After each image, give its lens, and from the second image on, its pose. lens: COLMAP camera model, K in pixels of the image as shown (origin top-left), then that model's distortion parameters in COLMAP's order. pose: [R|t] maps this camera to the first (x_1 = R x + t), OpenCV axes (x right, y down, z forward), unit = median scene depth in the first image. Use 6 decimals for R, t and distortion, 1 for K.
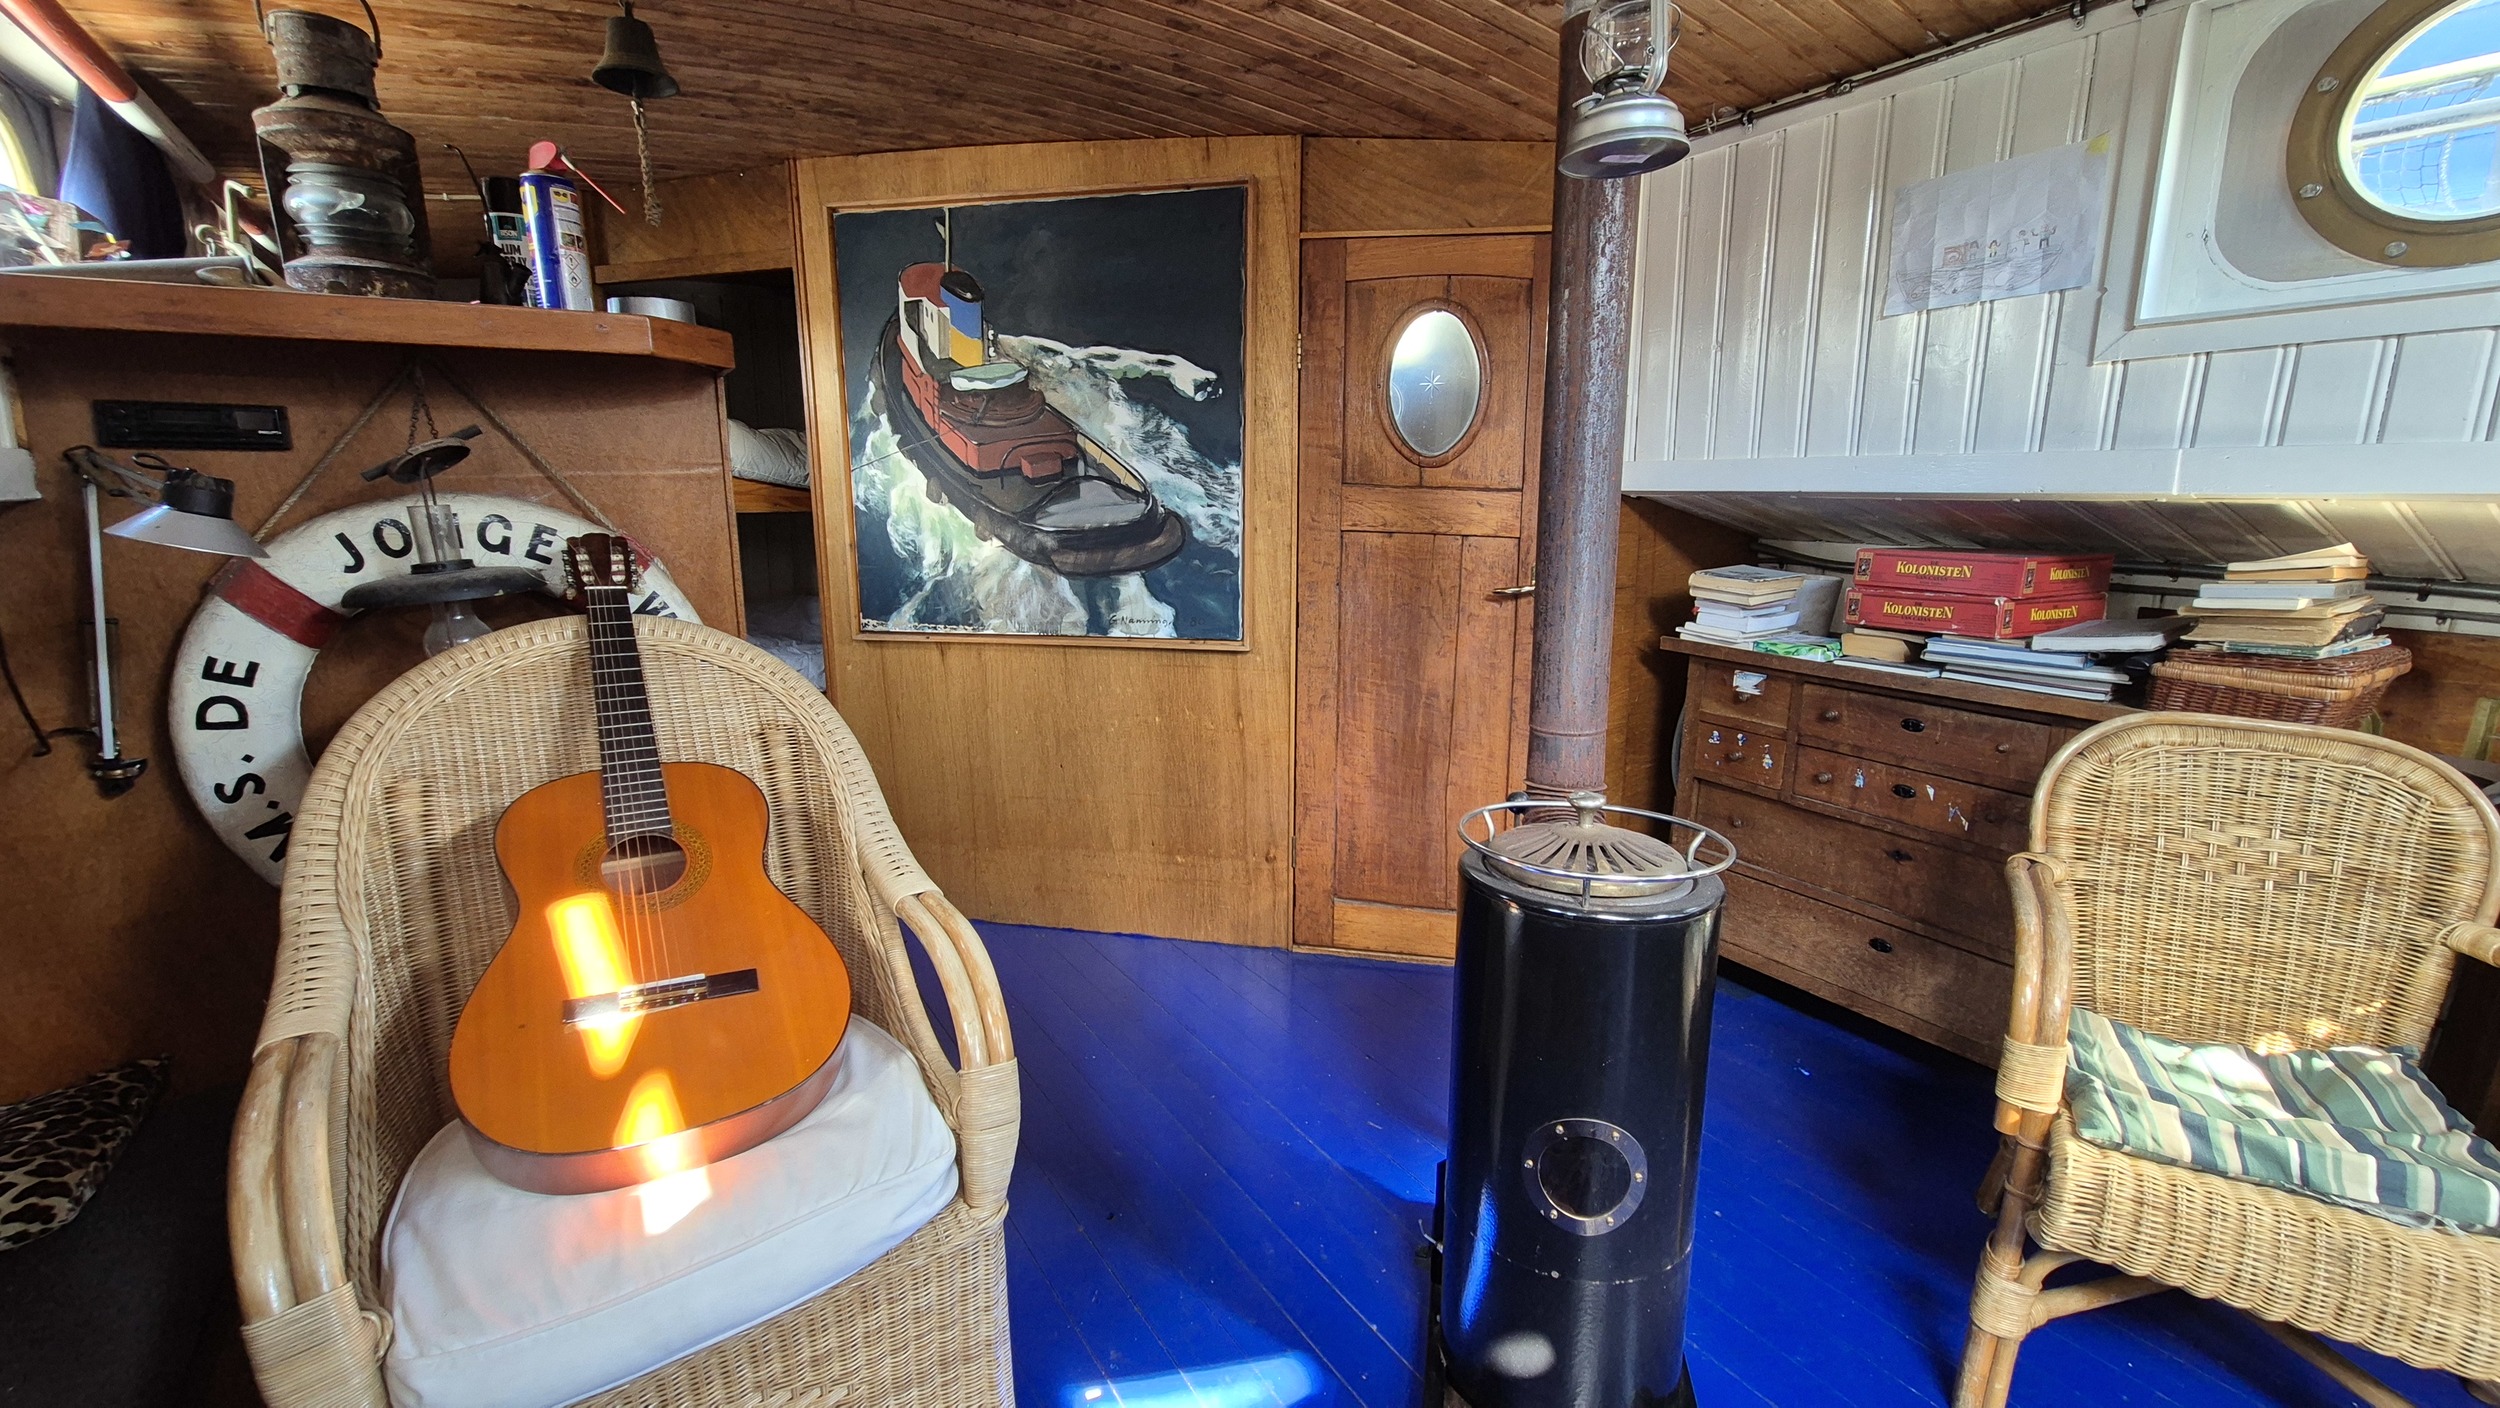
lens RADIAL K [[1024.7, 0, 1243.3], [0, 1024.7, 701.3], [0, 0, 1]] dist [0.002264, -0.000615]
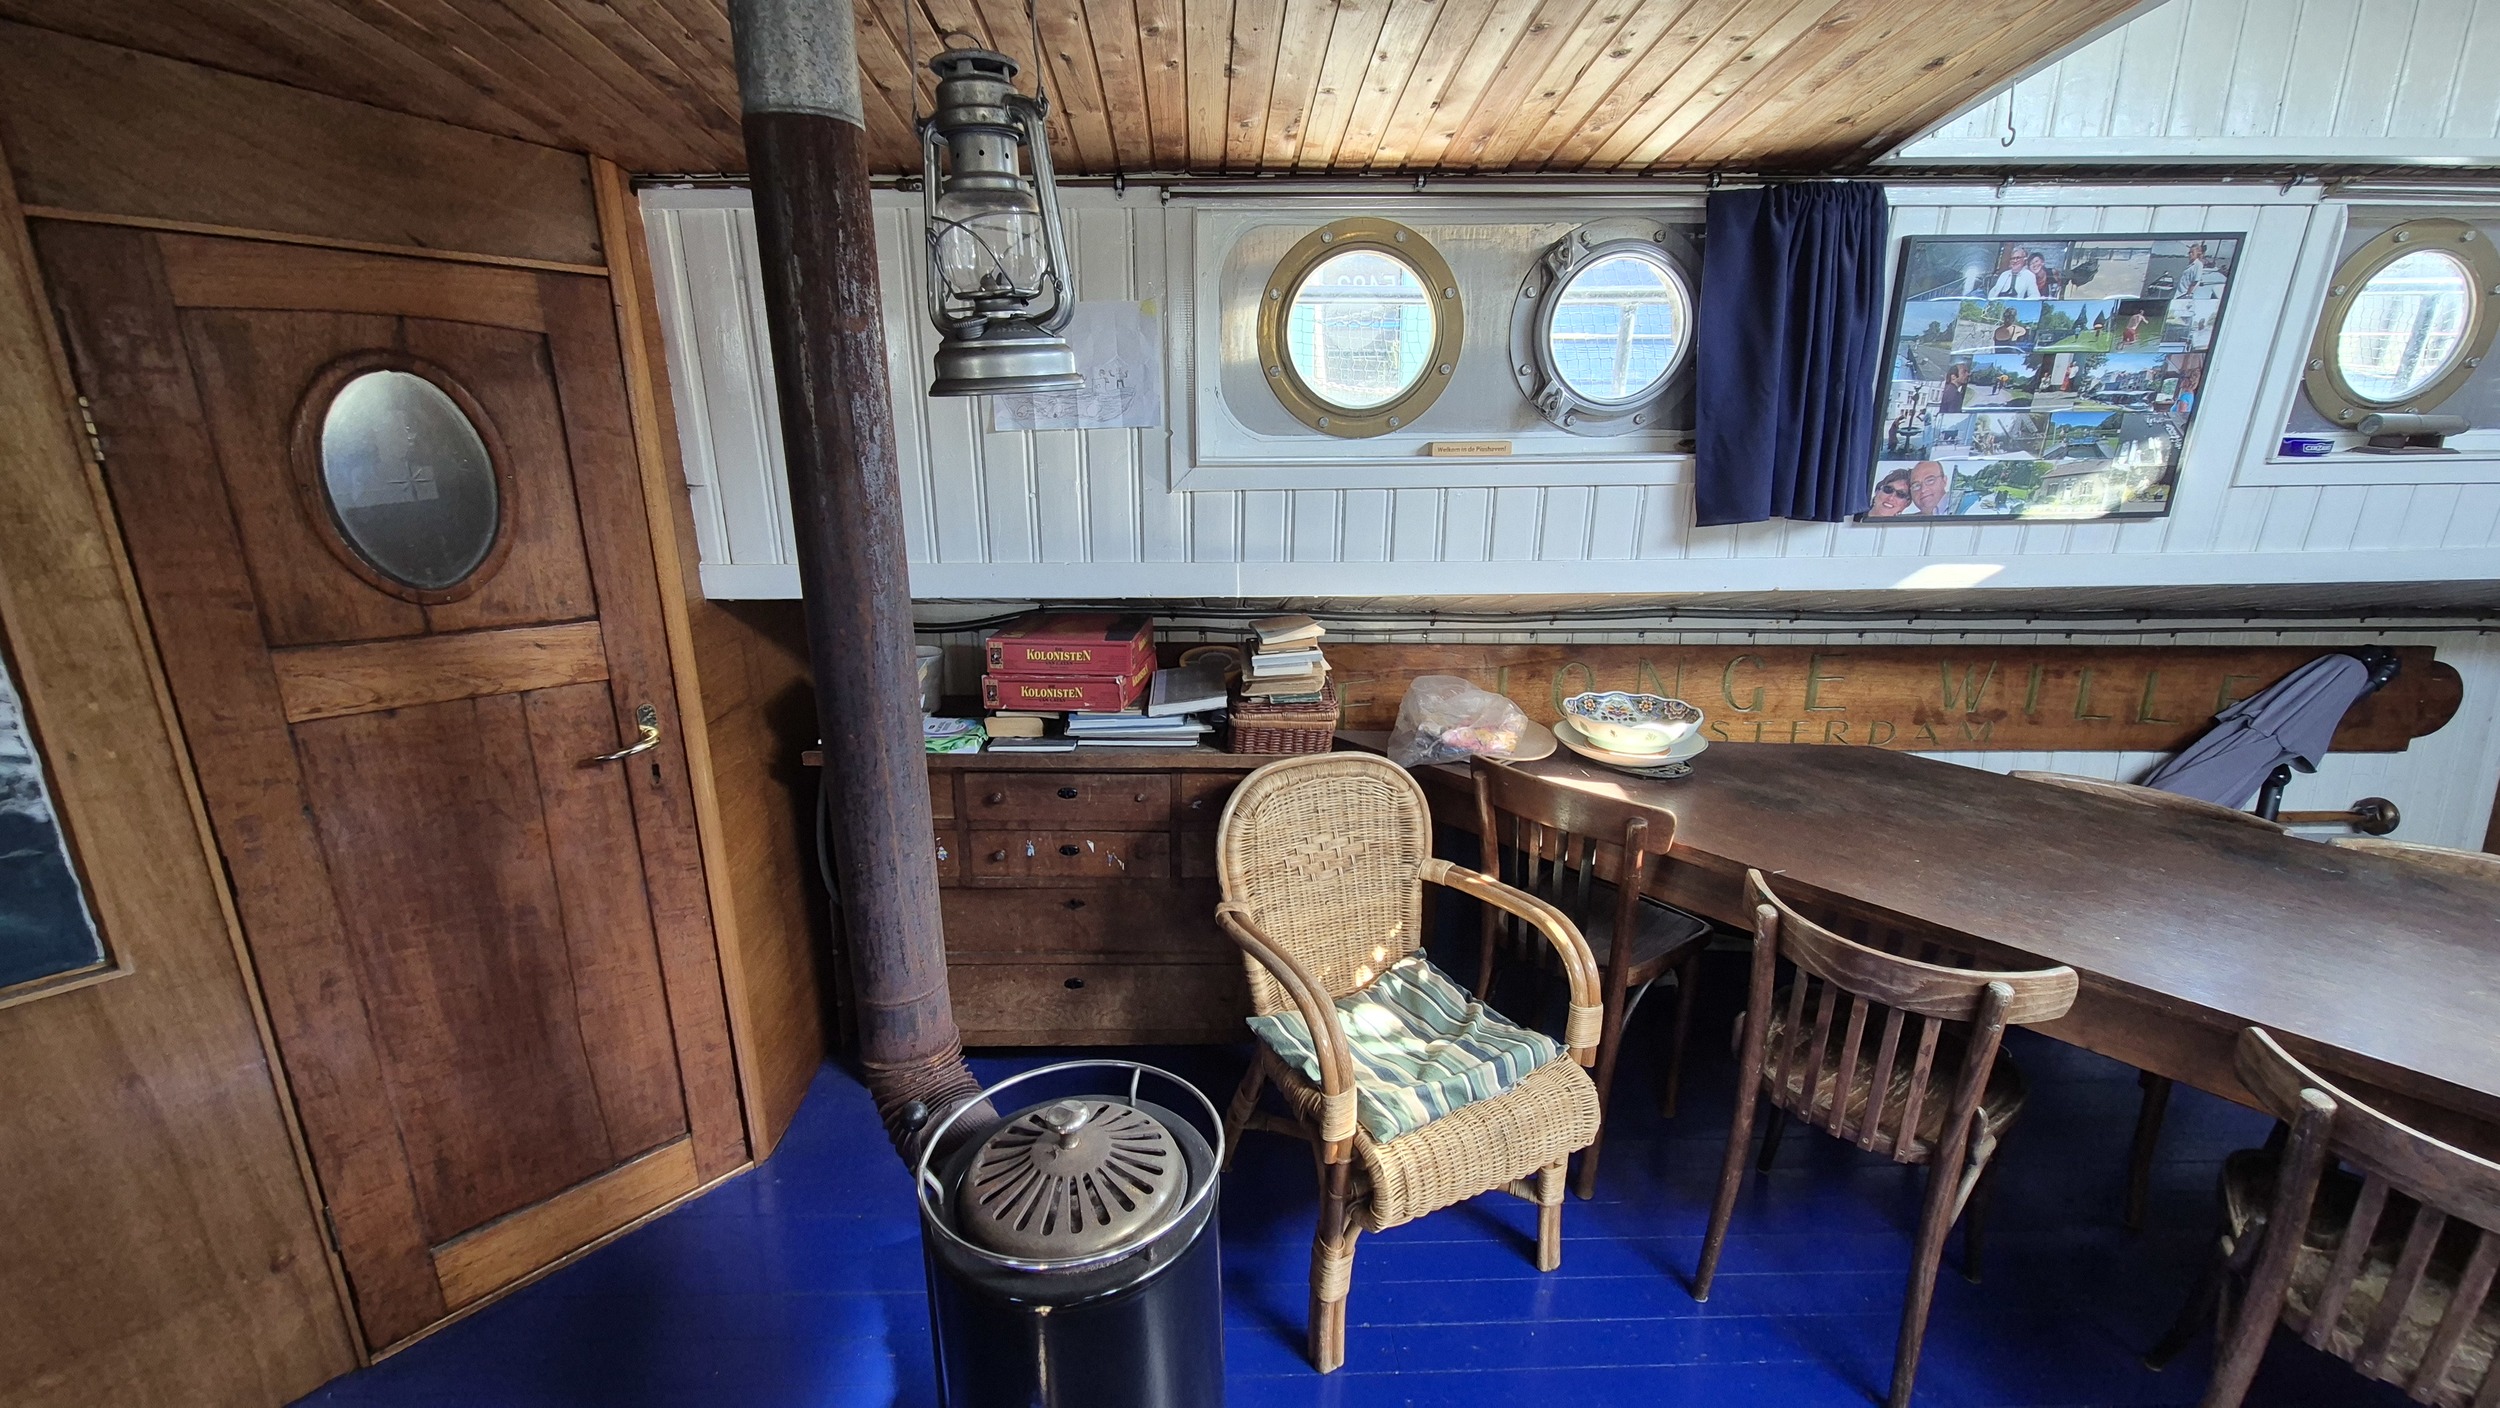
lens RADIAL K [[1024.7, 0, 1240.1], [0, 1024.7, 700.6], [0, 0, 1]] dist [0.002264, -0.000615]
pose [[0.514262, -0.235123, 0.824774, -0.121952], [0.171113, 0.970480, 0.169967, -0.203872], [-0.840390, 0.053722, 0.539314, 0.219524]]
